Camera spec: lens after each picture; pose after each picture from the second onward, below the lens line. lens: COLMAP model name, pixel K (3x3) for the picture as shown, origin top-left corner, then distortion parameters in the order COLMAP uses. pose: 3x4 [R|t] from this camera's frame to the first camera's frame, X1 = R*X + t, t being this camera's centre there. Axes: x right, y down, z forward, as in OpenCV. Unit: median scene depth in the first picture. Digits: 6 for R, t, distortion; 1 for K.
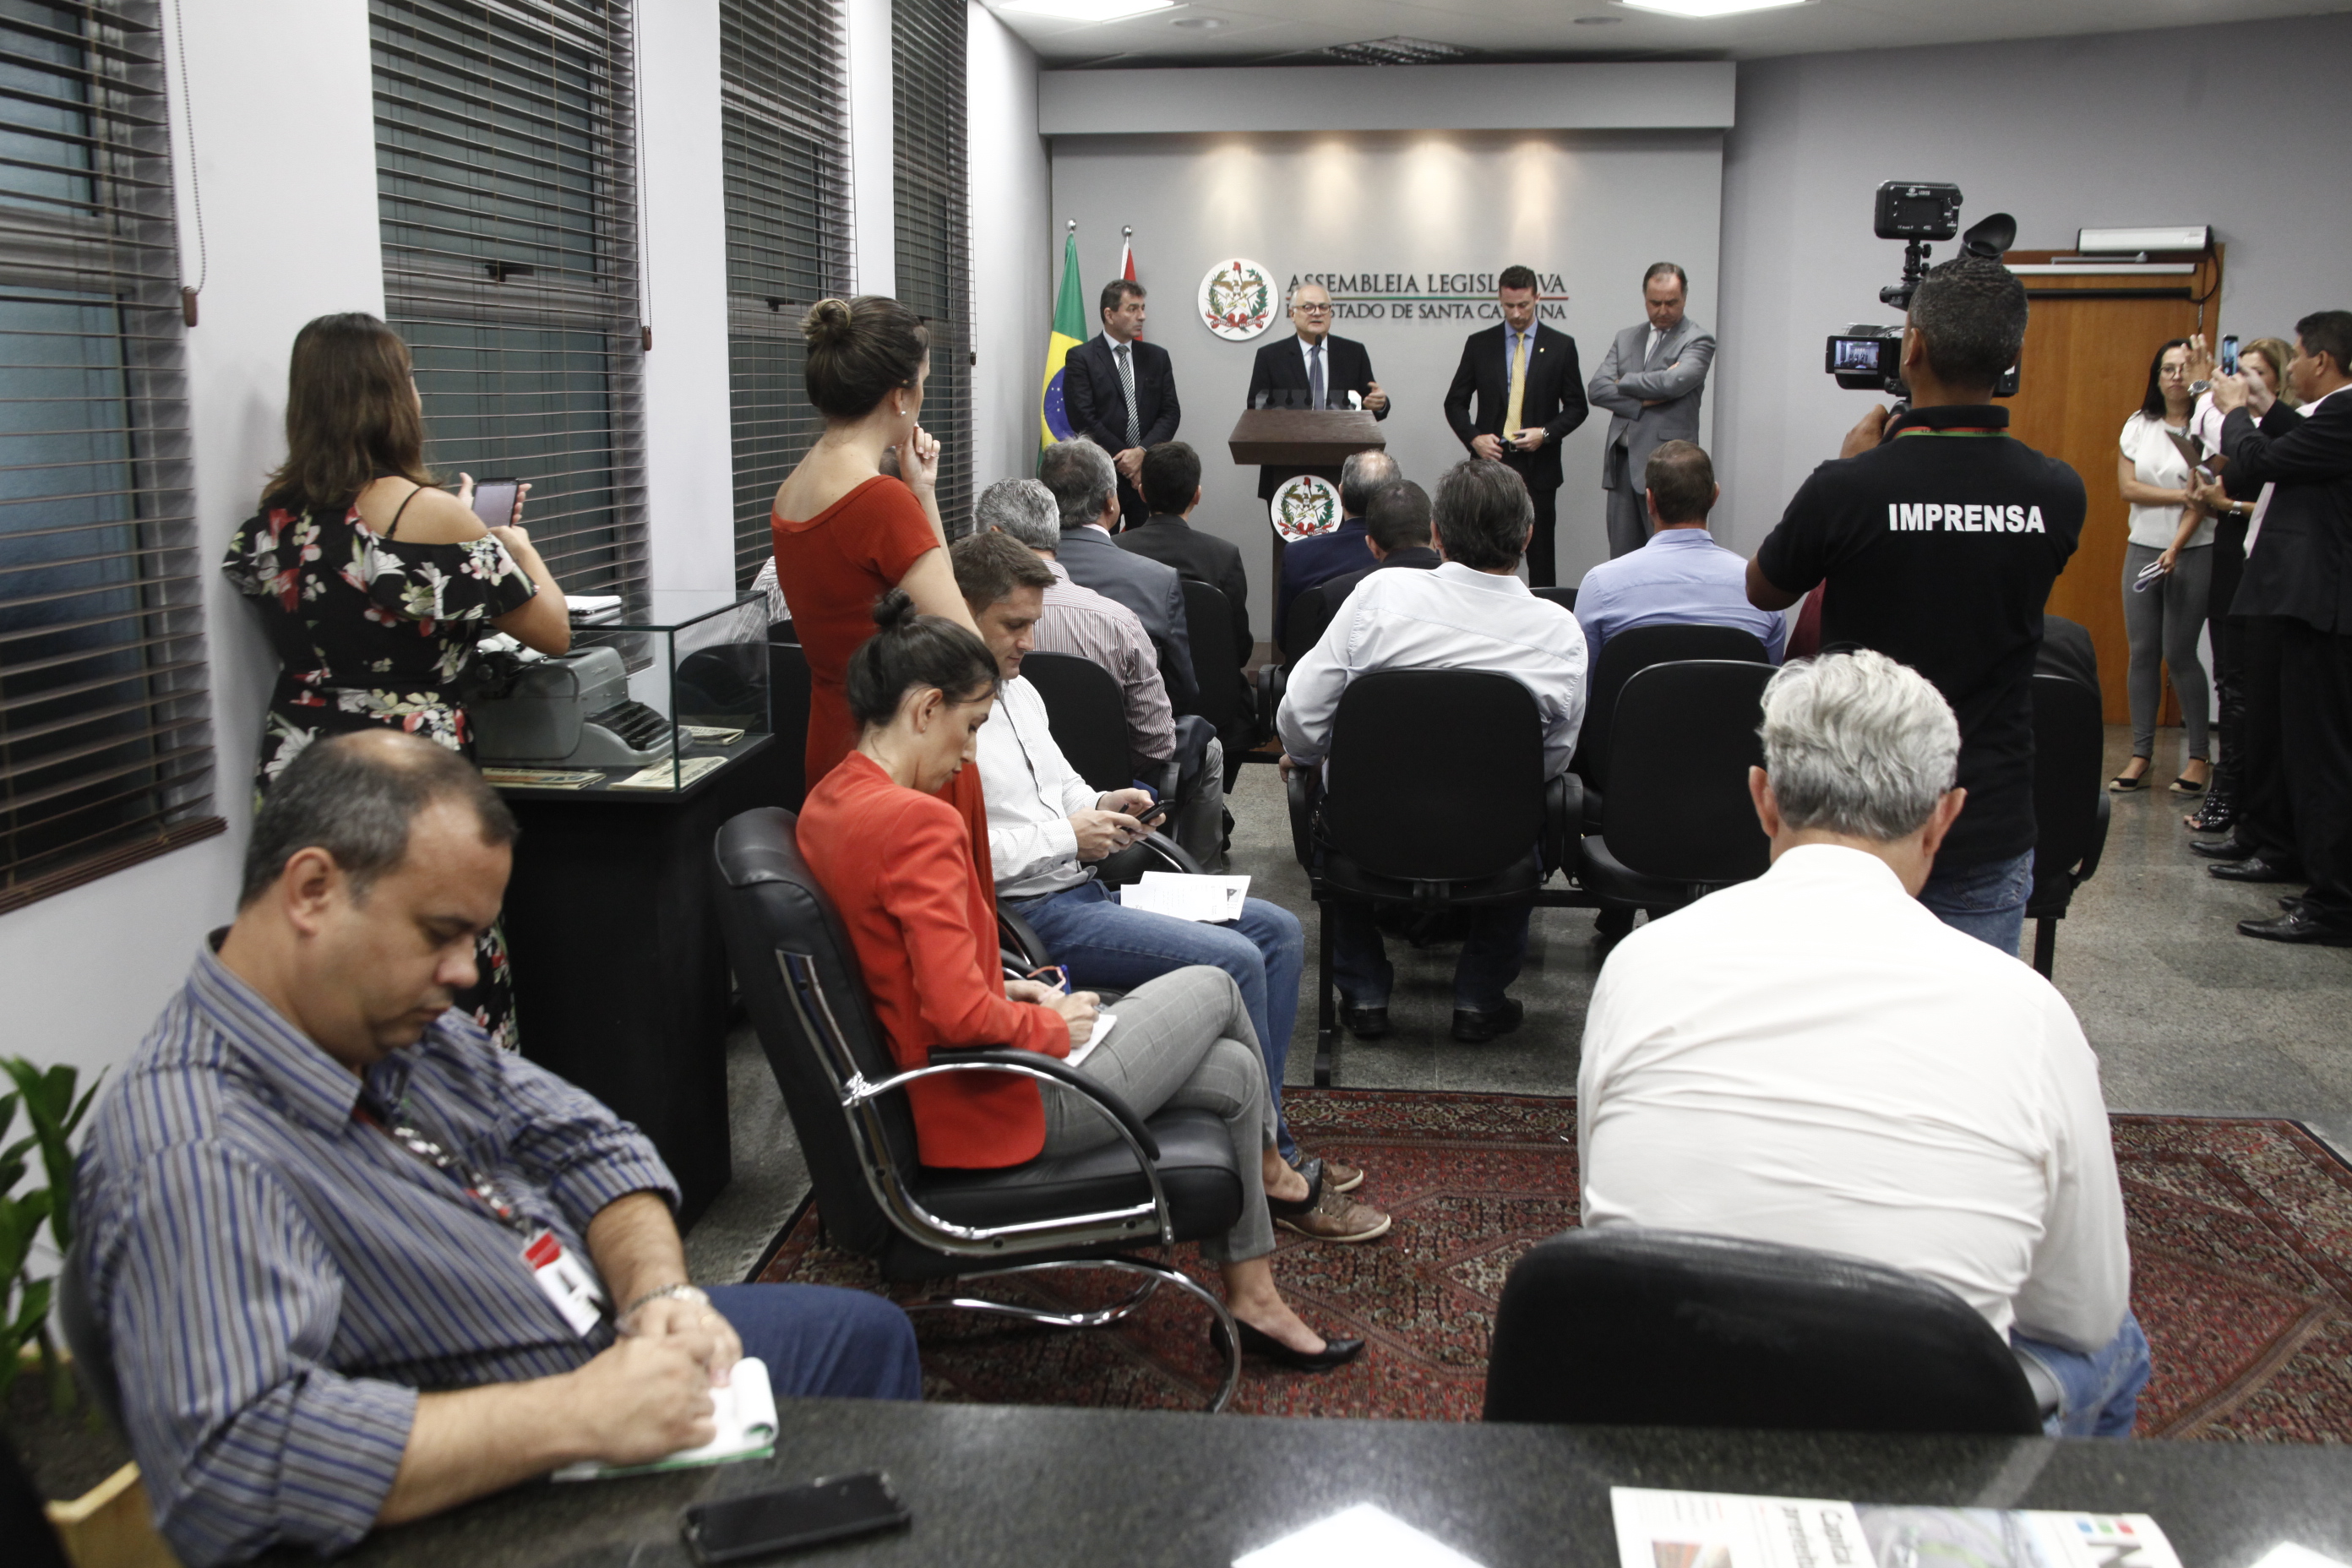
lens RADIAL K [[1968.0, 0, 1196.4], [0, 1968.0, 793.0], [0, 0, 1]] dist [-0.037659, -0.004444]
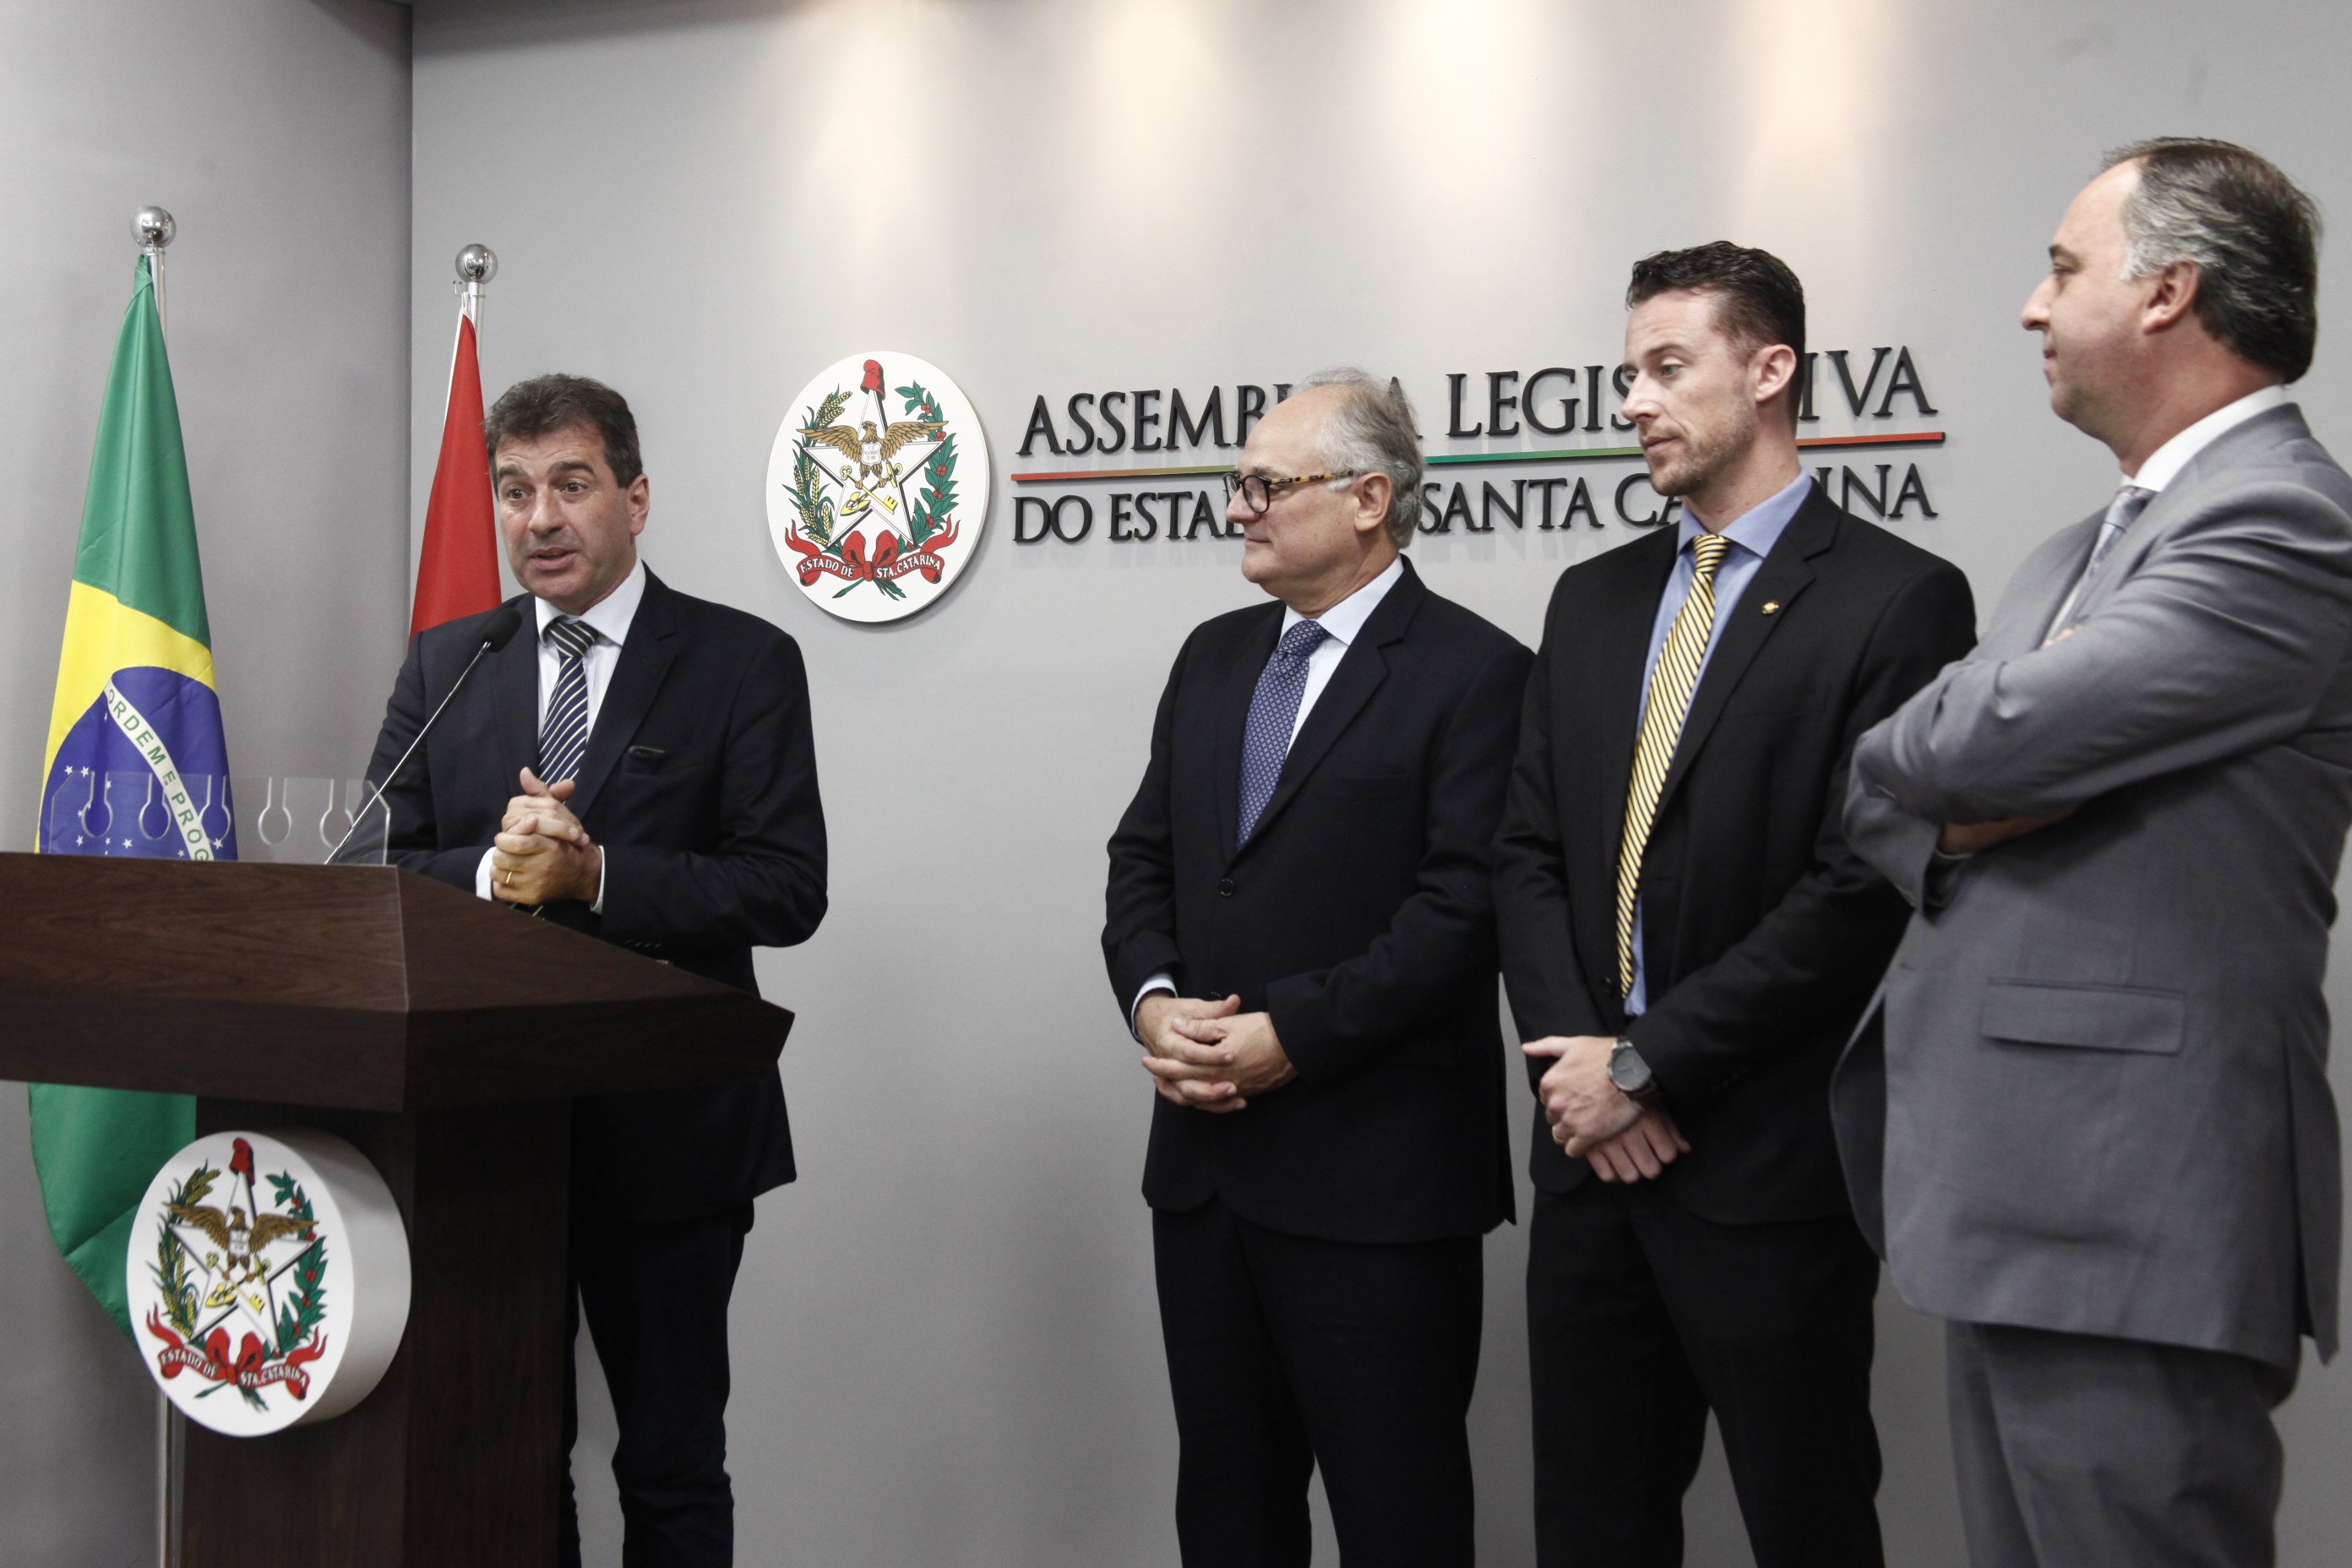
lens RADIAL K [[3613.7, 0, 1166.8], [0, 3613.7, 810.5], [0, 0, 1]] dist [0.109729, 0.000000]
pose [[0.917613, 0.010831, -0.397327, 0.280743], [-0.090712, 0.978955, -0.182810, -0.109968], [0.386985, 0.203791, 0.899284, 0.545290]]
